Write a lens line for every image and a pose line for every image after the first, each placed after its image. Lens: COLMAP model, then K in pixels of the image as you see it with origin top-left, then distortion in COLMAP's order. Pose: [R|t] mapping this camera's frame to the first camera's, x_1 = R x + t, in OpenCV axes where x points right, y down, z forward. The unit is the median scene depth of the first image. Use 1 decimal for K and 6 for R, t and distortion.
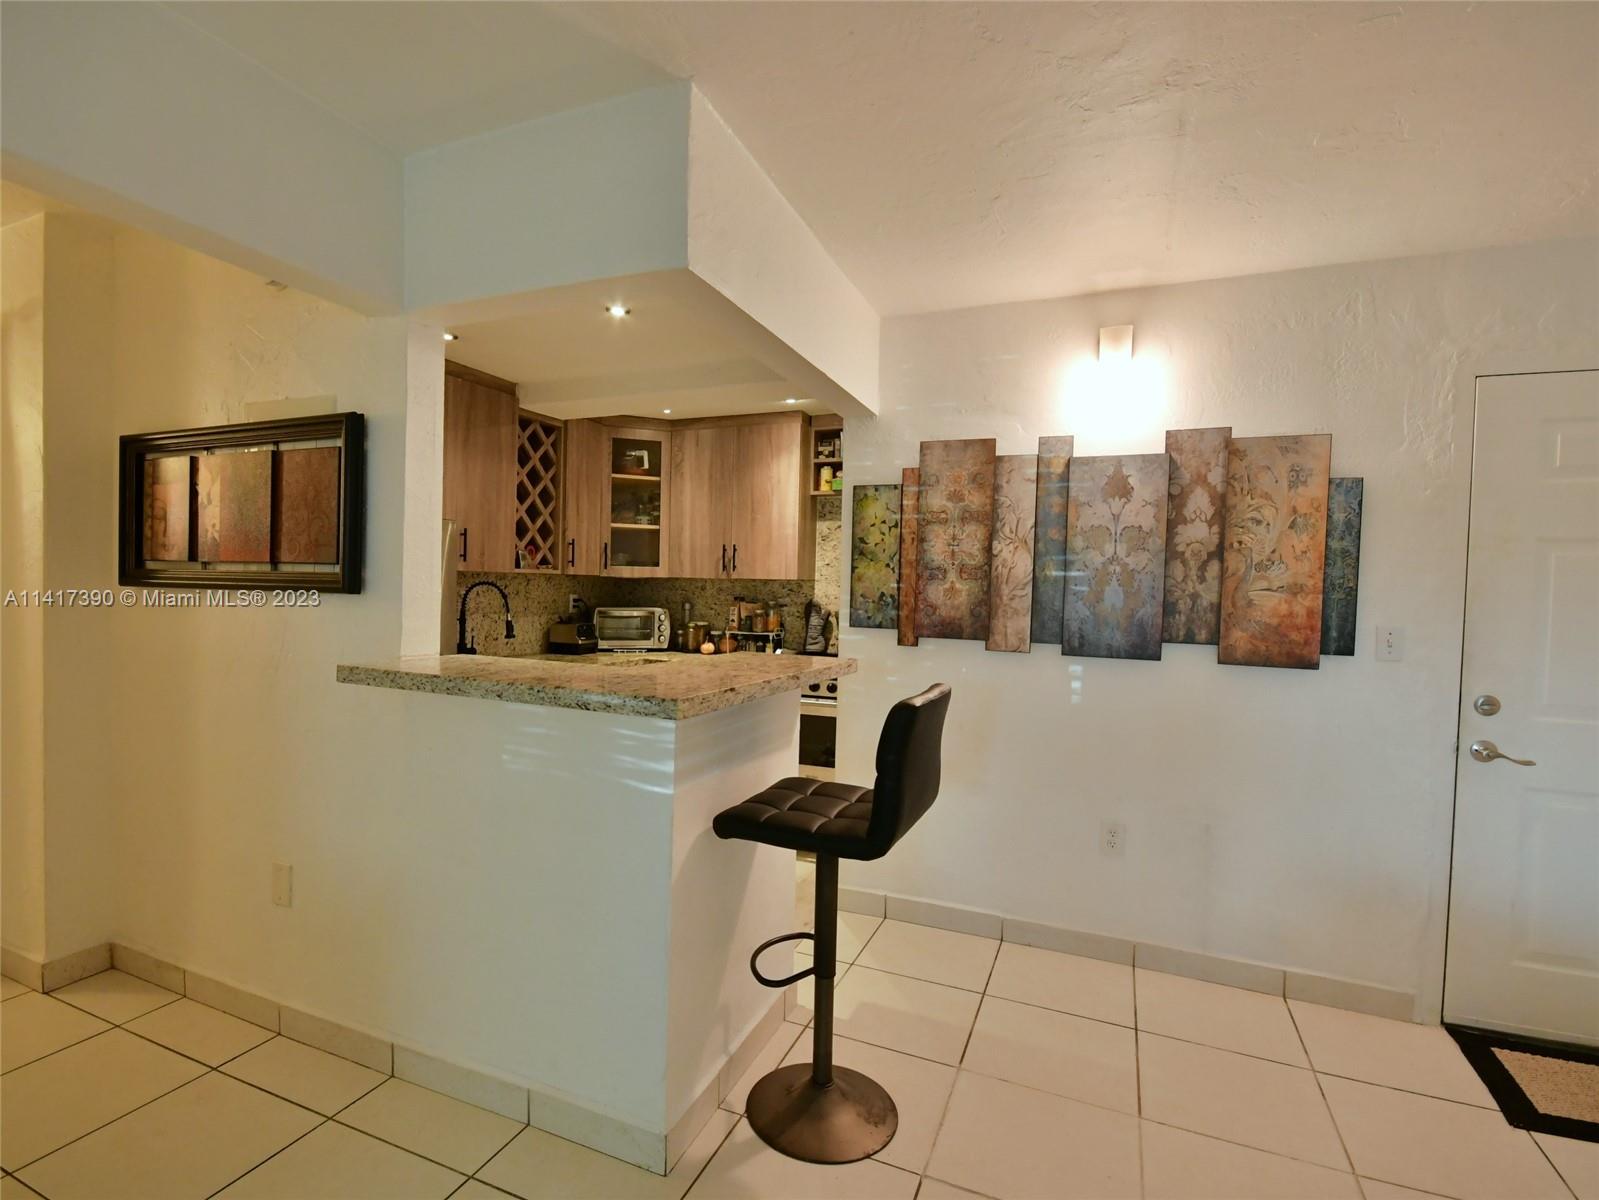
lens RADIAL K [[793.9, 0, 757.2], [0, 793.9, 612.6], [0, 0, 1]] dist [0.004465, -0.006434]
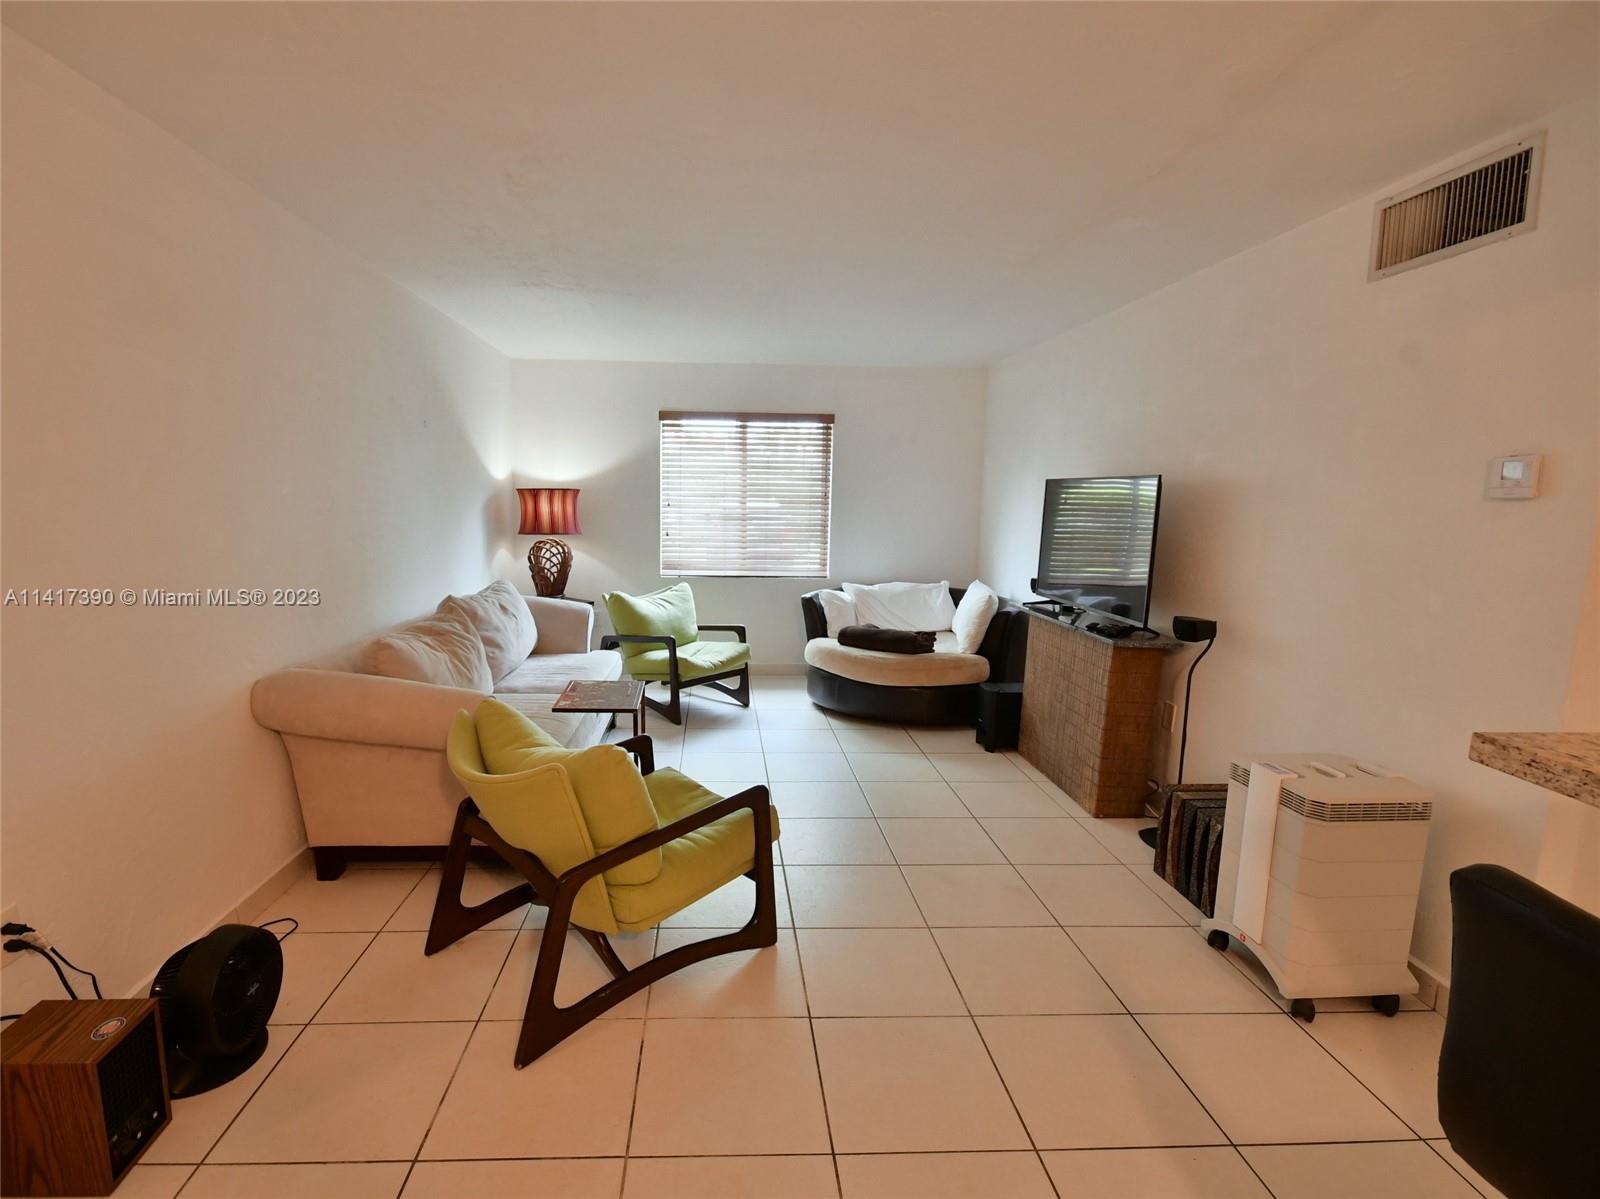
lens RADIAL K [[794.4, 0, 748.9], [0, 794.4, 609.1], [0, 0, 1]] dist [0.004465, -0.006434]
pose [[-0.894836, 0.029524, -0.445418, 0.419675], [-0.051275, 0.984408, 0.168261, -0.050368], [0.443441, 0.173405, -0.879369, 0.639974]]
